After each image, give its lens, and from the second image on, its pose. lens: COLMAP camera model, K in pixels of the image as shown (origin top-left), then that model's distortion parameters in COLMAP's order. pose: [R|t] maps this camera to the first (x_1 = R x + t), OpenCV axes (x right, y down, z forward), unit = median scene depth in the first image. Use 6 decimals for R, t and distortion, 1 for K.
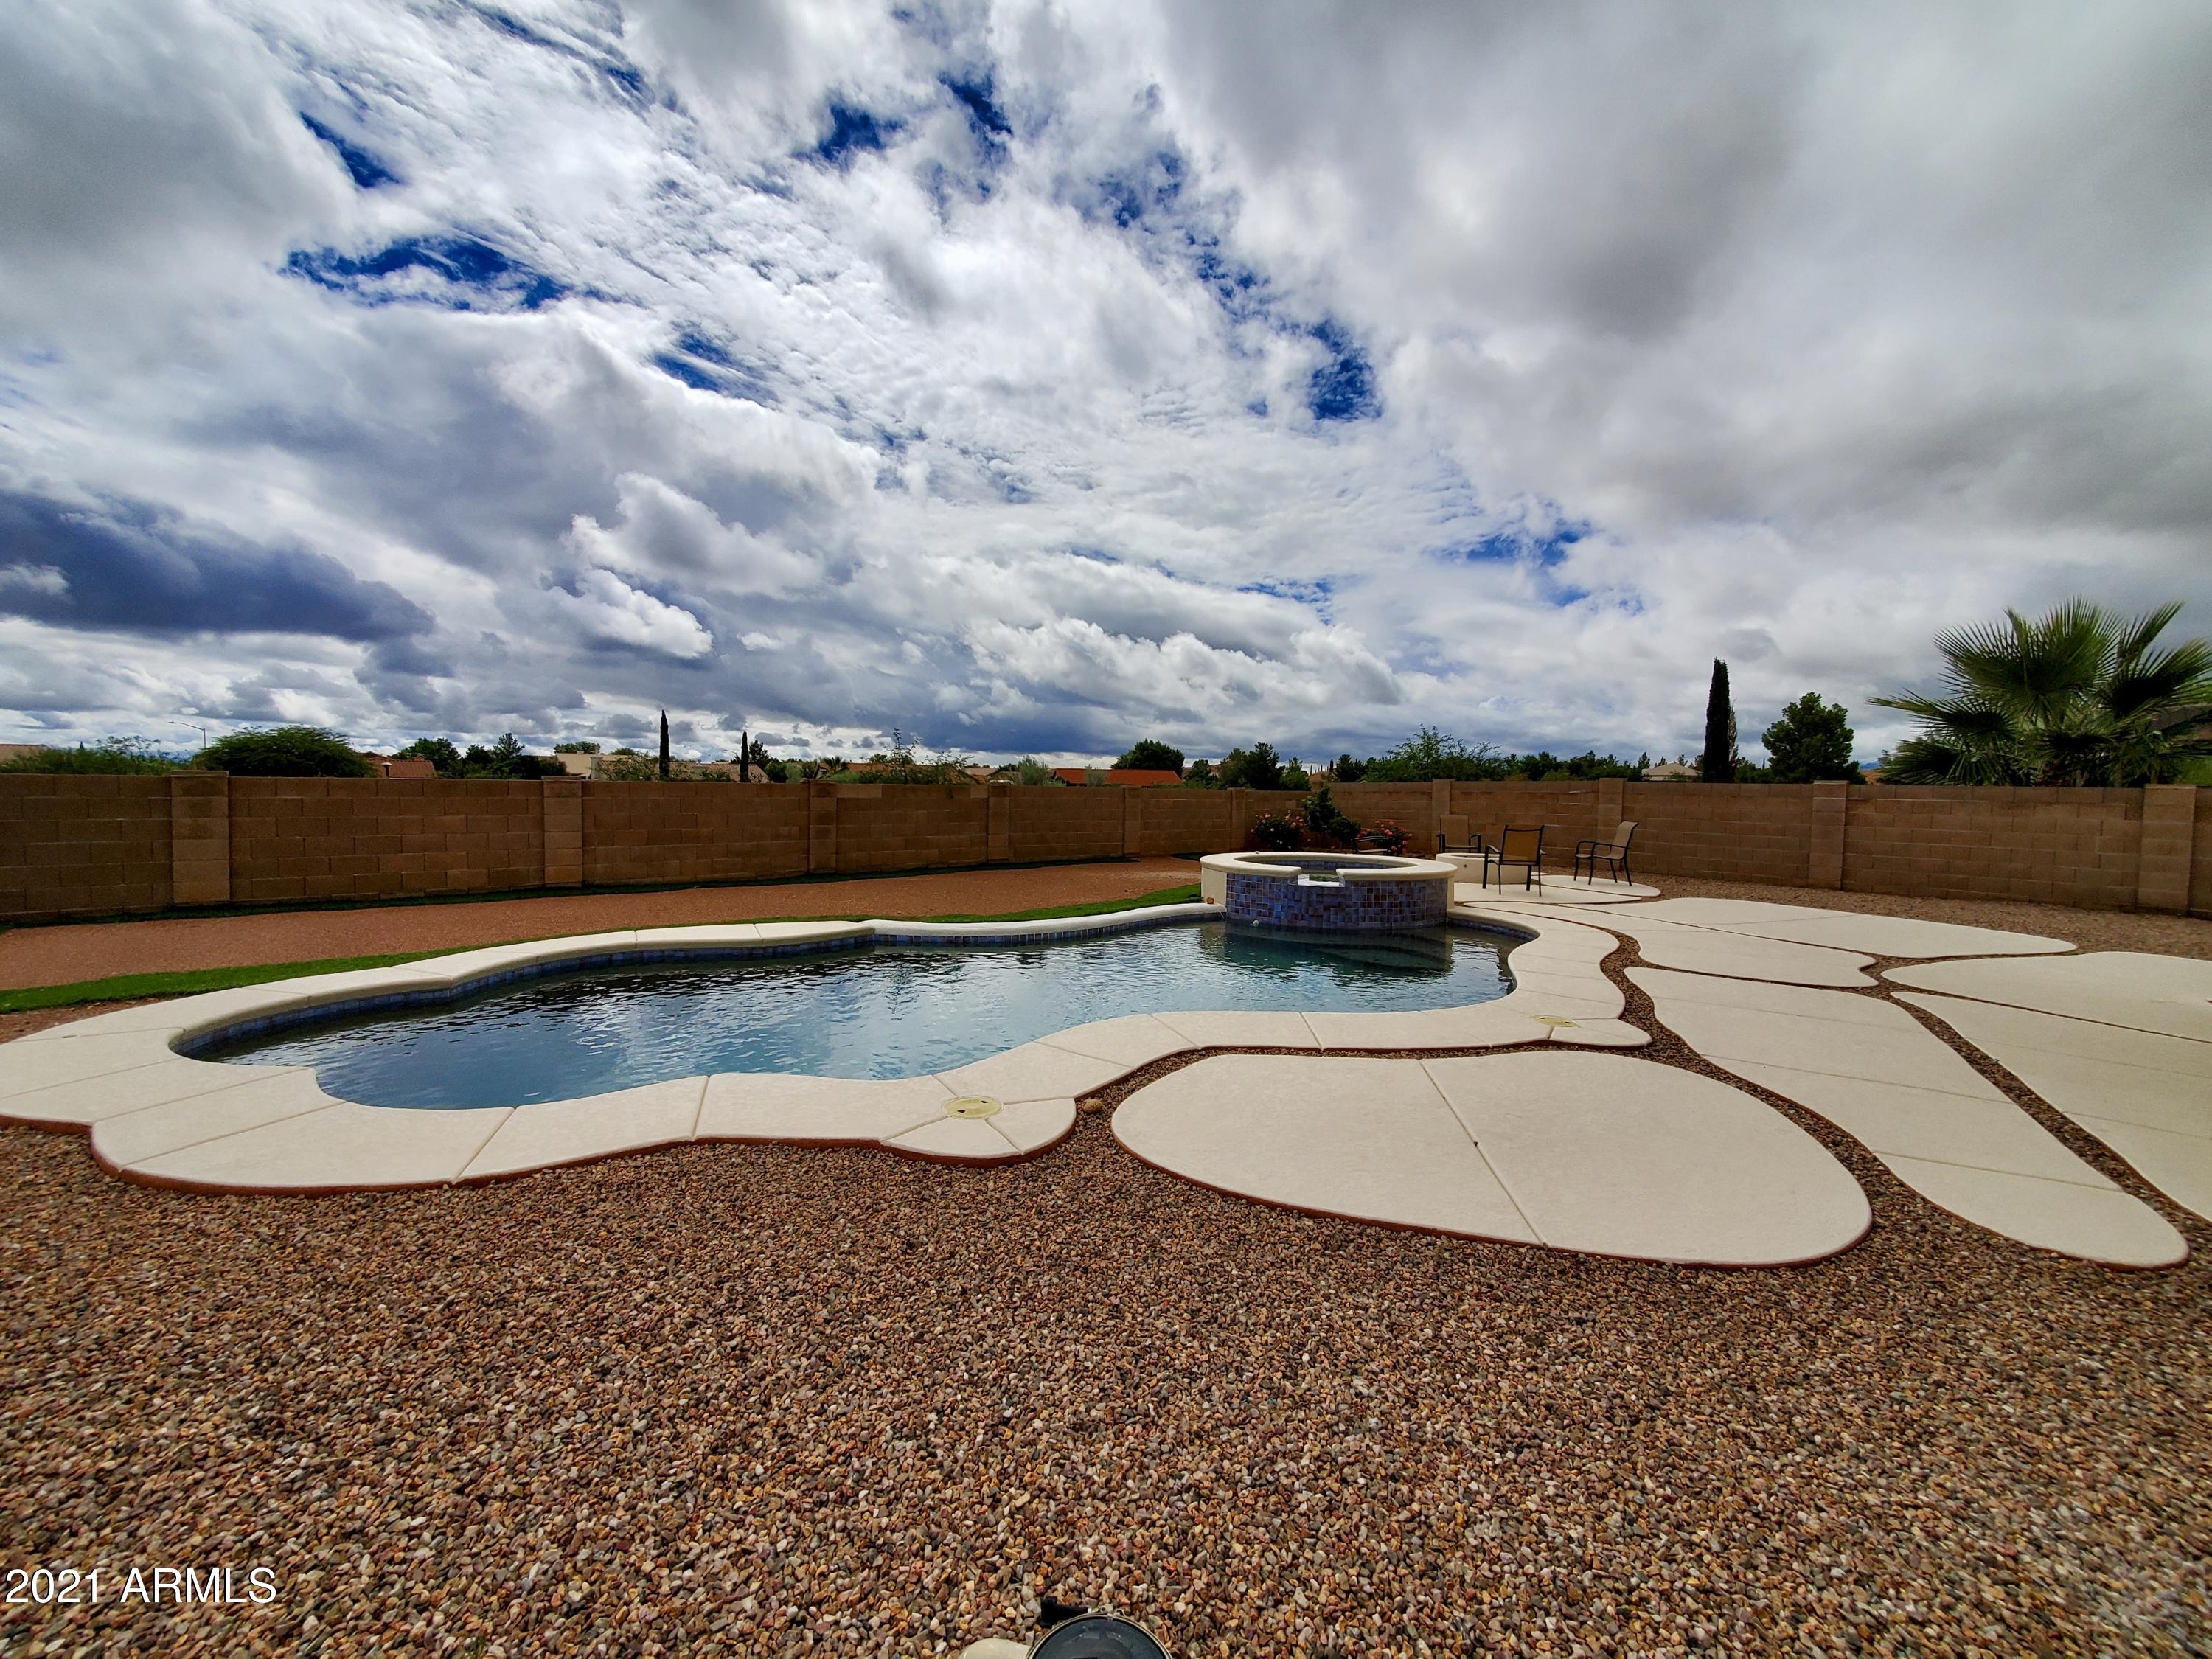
lens RADIAL K [[879.4, 0, 1106.0], [0, 879.4, 829.5], [0, 0, 1]] dist [0.000519, -0.000439]
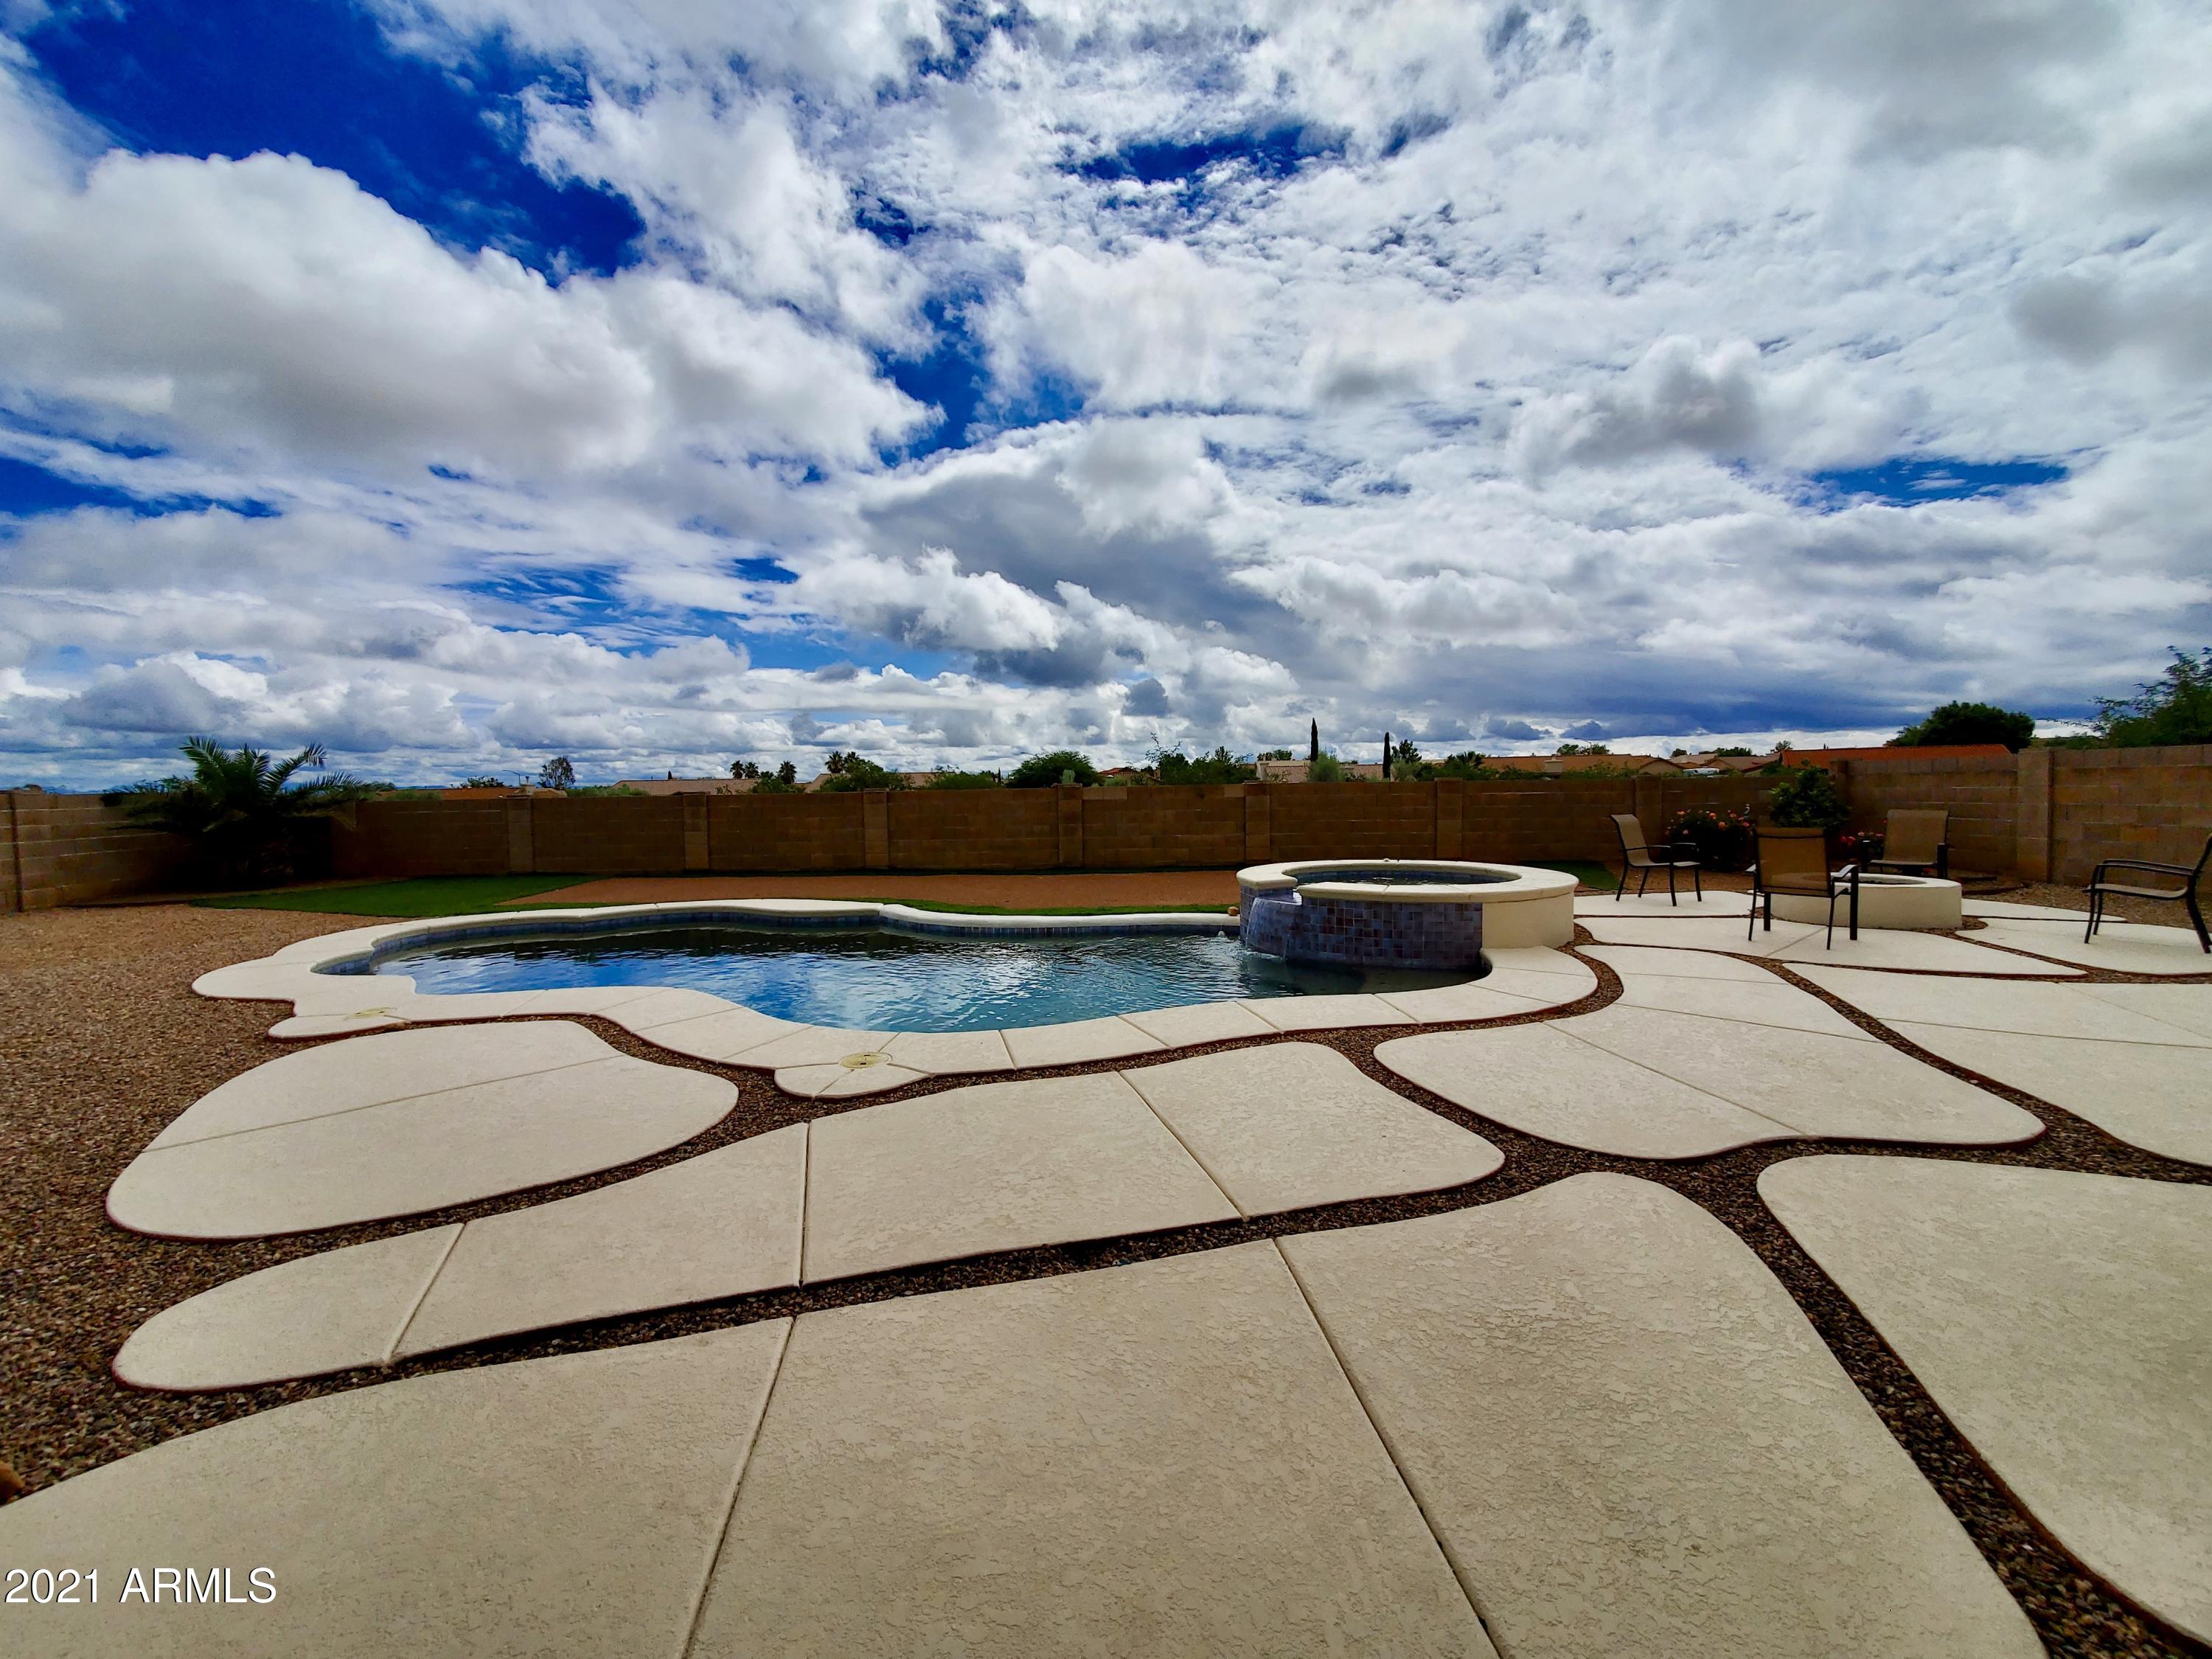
lens RADIAL K [[879.4, 0, 1106.0], [0, 879.4, 829.5], [0, 0, 1]] dist [0.000519, -0.000439]
pose [[0.731171, 0.008591, -0.682140, 0.557284], [-0.005768, 0.999963, 0.006411, -0.006640], [0.682170, -0.000753, 0.731194, 0.231219]]
